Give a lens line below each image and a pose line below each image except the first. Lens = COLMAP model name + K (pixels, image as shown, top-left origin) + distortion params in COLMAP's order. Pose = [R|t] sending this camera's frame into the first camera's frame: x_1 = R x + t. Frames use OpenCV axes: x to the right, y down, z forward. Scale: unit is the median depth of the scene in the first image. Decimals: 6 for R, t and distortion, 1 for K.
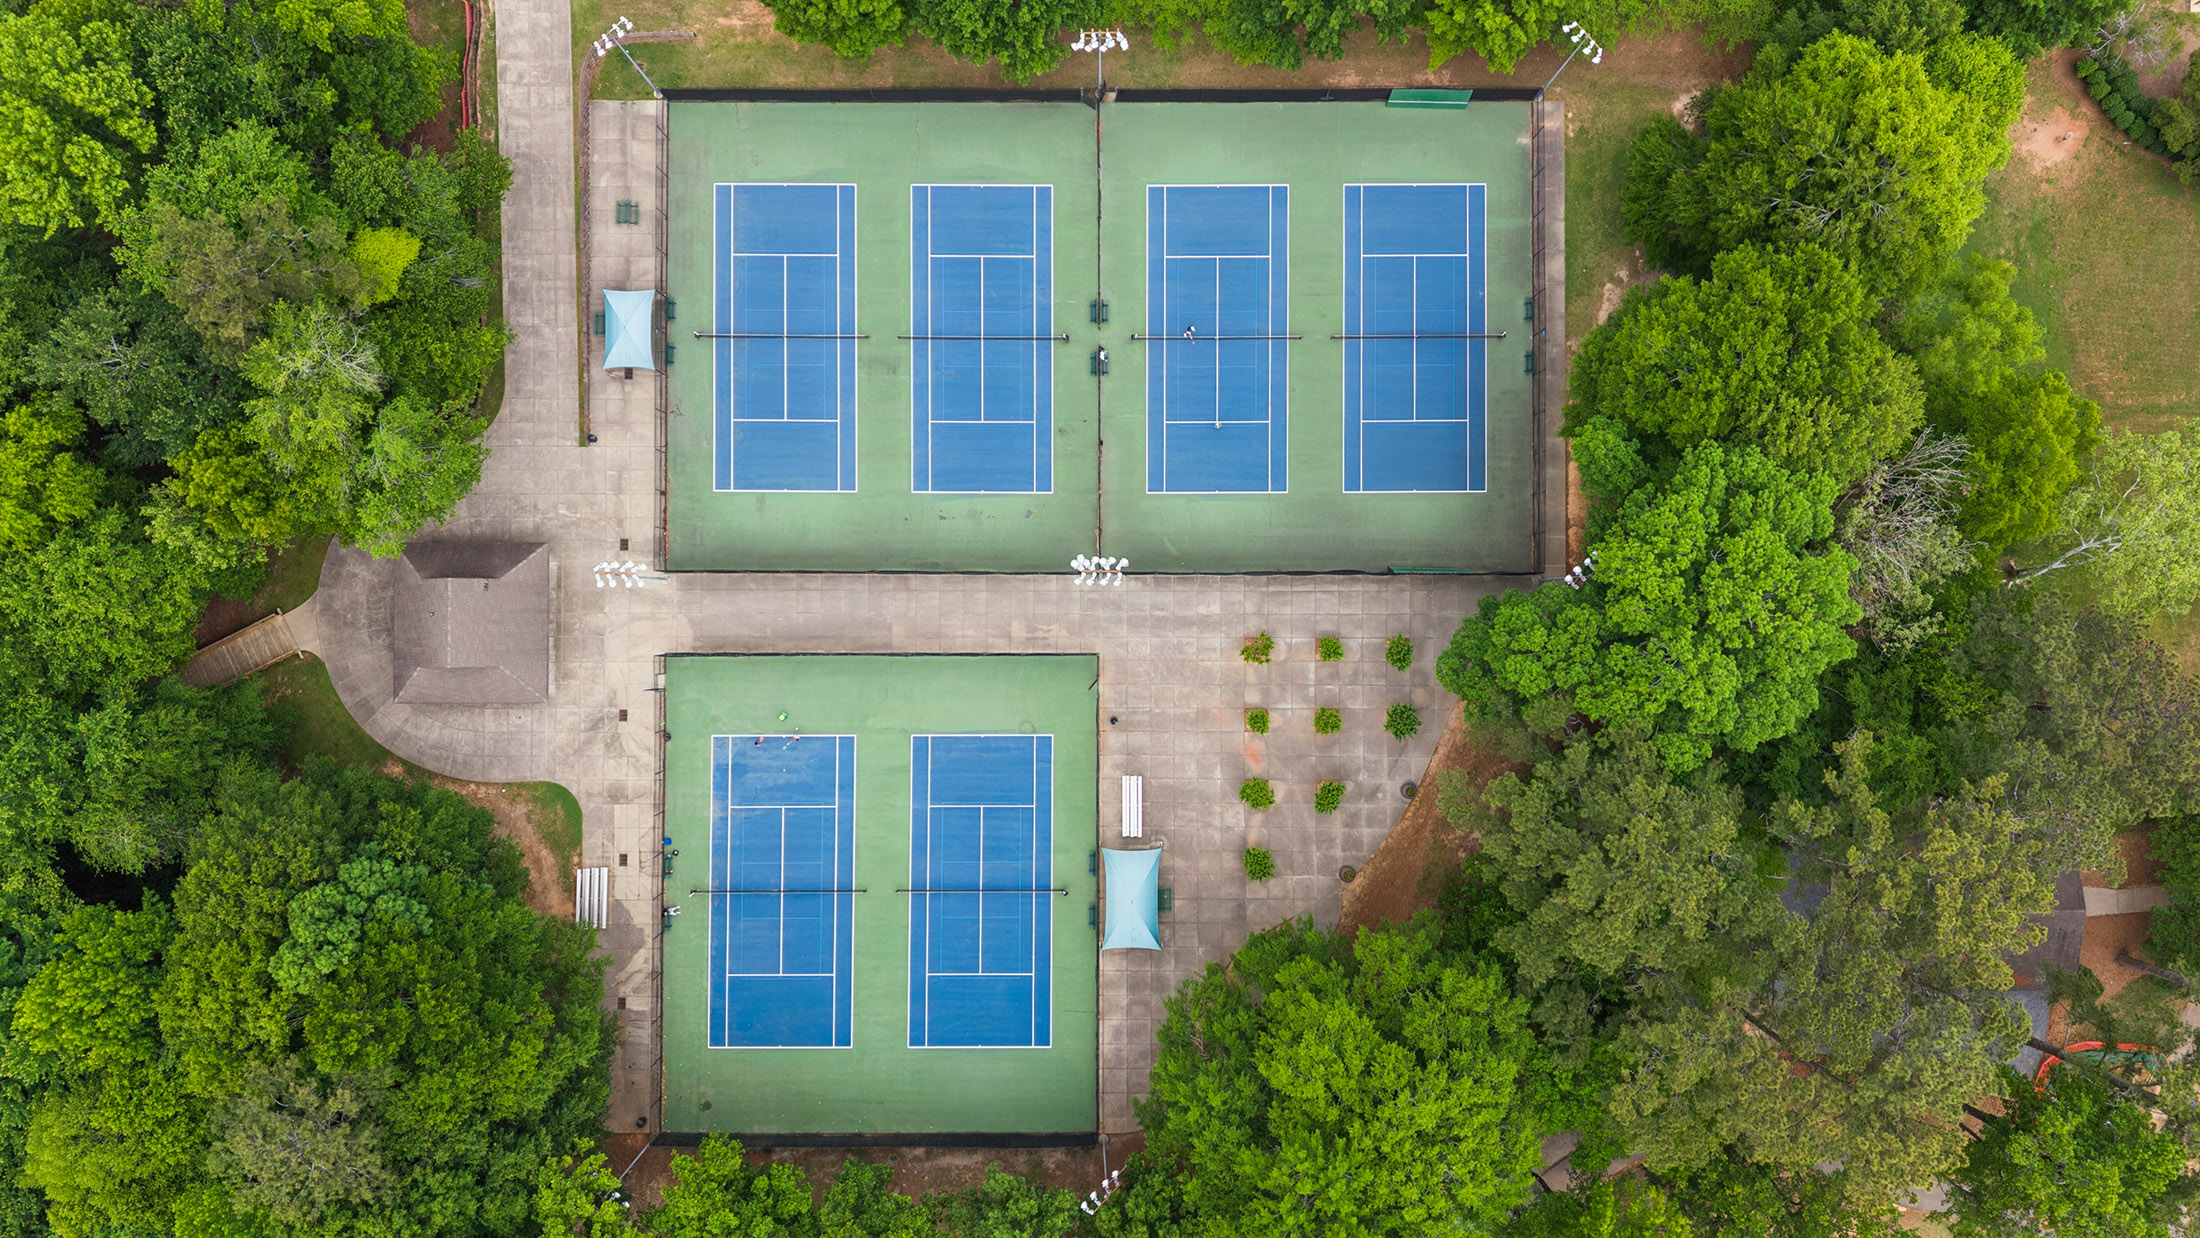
lens RADIAL K [[1433.4, 0, 1100.0], [0, 1433.4, 619.0], [0, 0, 1]] dist [-0.006477, -0.004641]
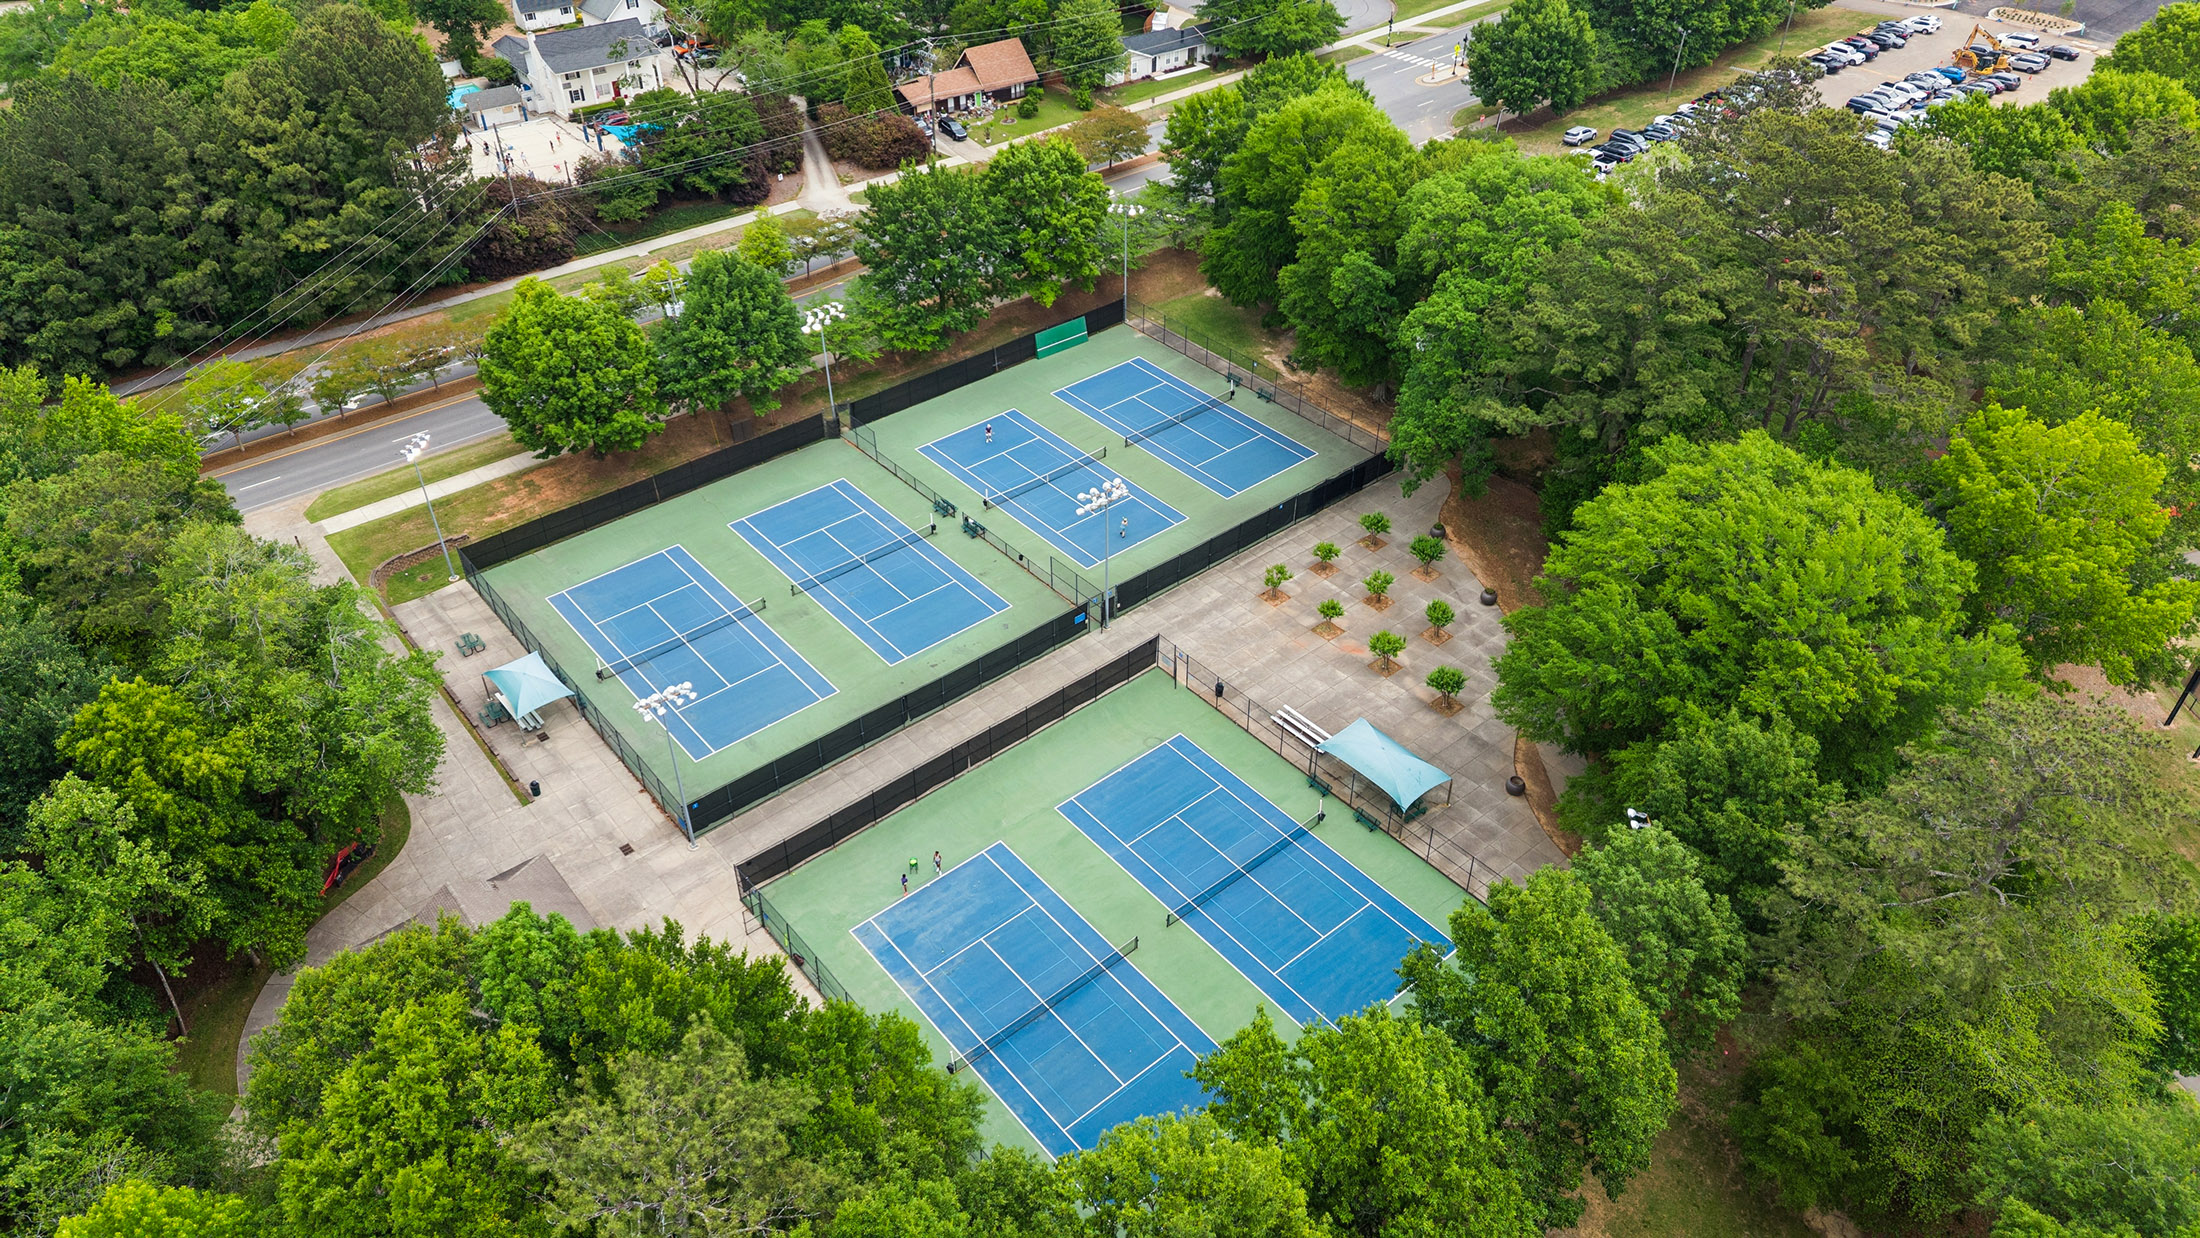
lens RADIAL K [[1433.4, 0, 1100.0], [0, 1433.4, 619.0], [0, 0, 1]] dist [-0.006477, -0.004641]
pose [[0.766915, -0.407036, 0.496149, -0.476585], [0.641738, 0.490807, -0.589304, 0.530904], [-0.003646, 0.770344, 0.637618, 0.388721]]
